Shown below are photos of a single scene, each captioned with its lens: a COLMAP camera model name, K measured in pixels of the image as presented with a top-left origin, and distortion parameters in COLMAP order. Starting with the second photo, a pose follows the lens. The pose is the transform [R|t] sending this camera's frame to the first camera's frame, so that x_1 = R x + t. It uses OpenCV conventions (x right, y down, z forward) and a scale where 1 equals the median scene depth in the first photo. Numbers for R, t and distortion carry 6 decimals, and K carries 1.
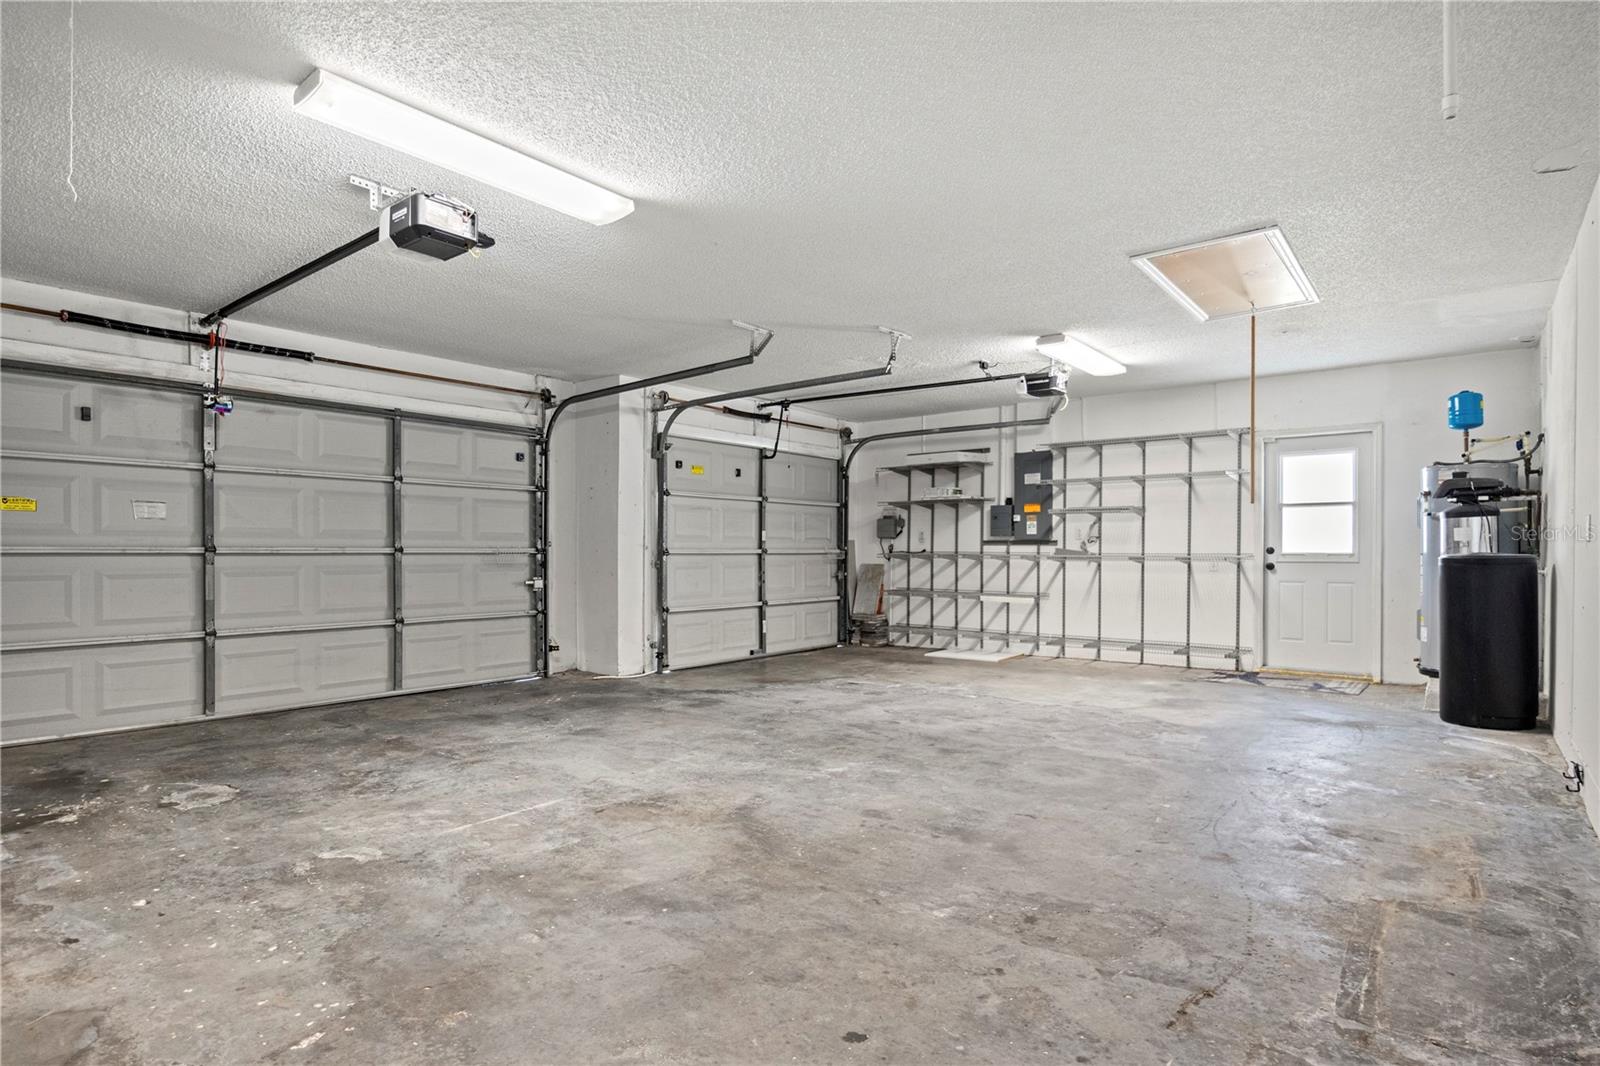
lens RADIAL K [[818.8, 0, 800.5], [0, 818.8, 553.1], [0, 0, 1]] dist [-0.004212, -0.004777]
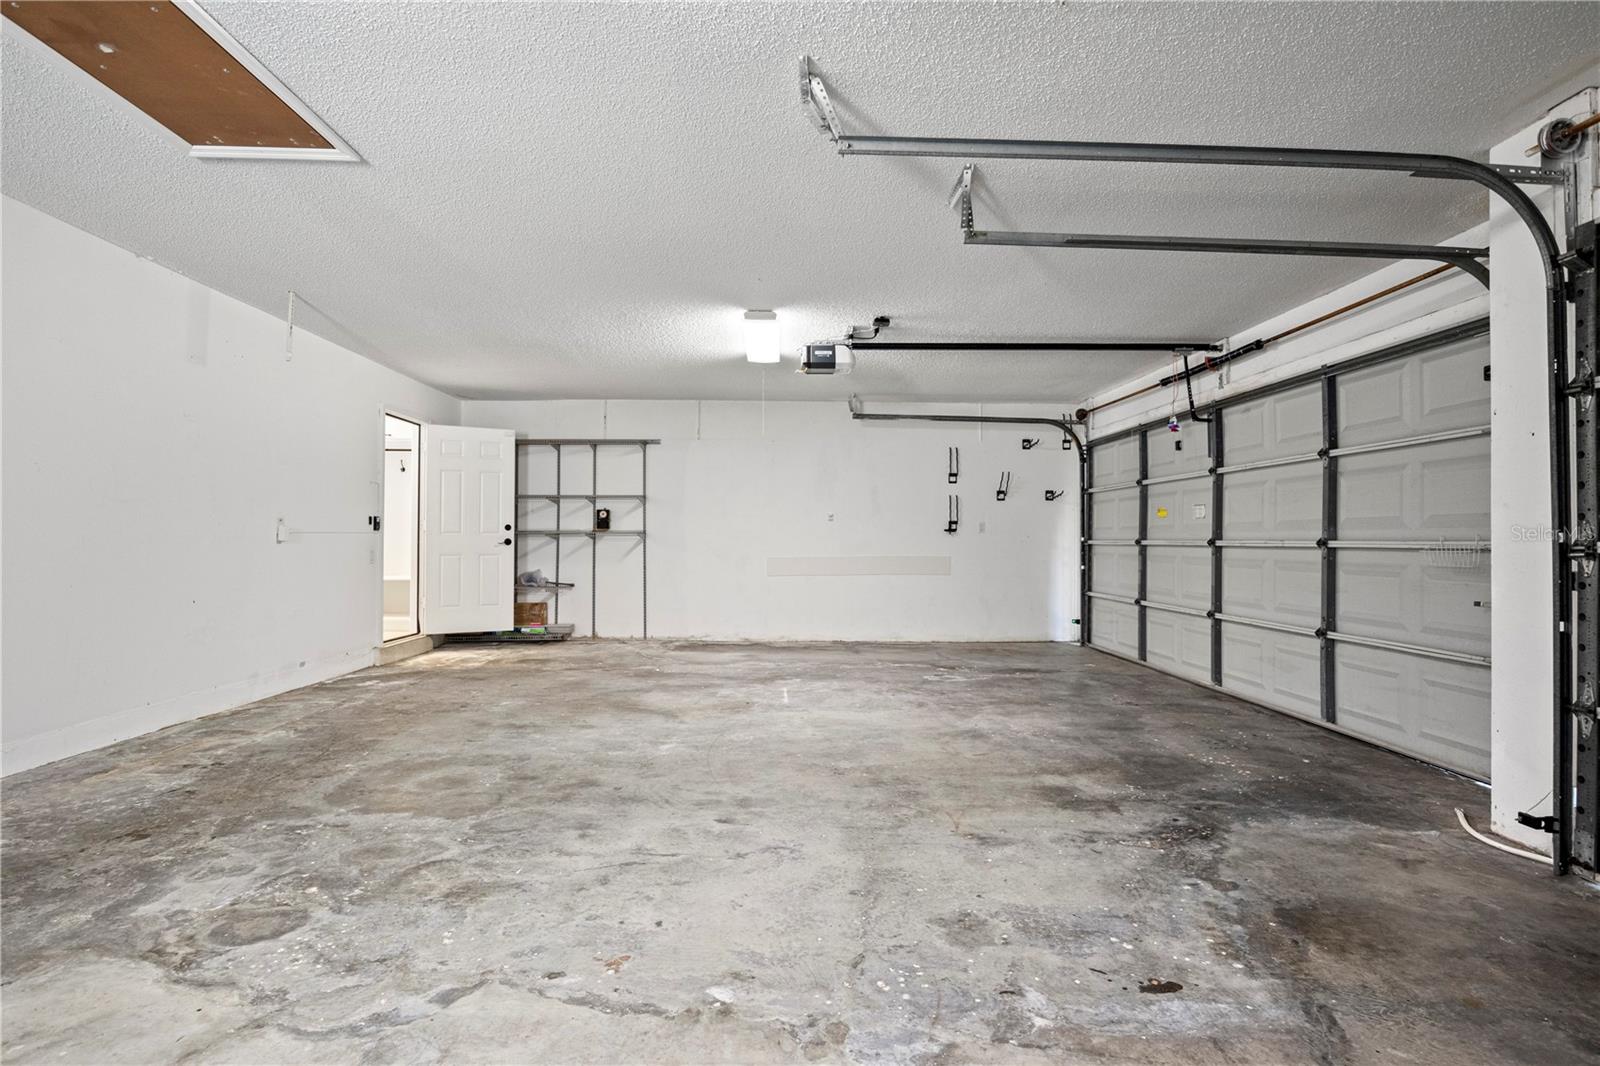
lens RADIAL K [[798.3, 0, 805.2], [0, 798.3, 529.3], [0, 0, 1]] dist [-0.006031, -0.000361]
pose [[-0.754859, -0.015457, -0.655704, 0.382133], [-0.009616, 0.999876, -0.012500, -0.002831], [0.655816, -0.003130, -0.754914, 1.228995]]
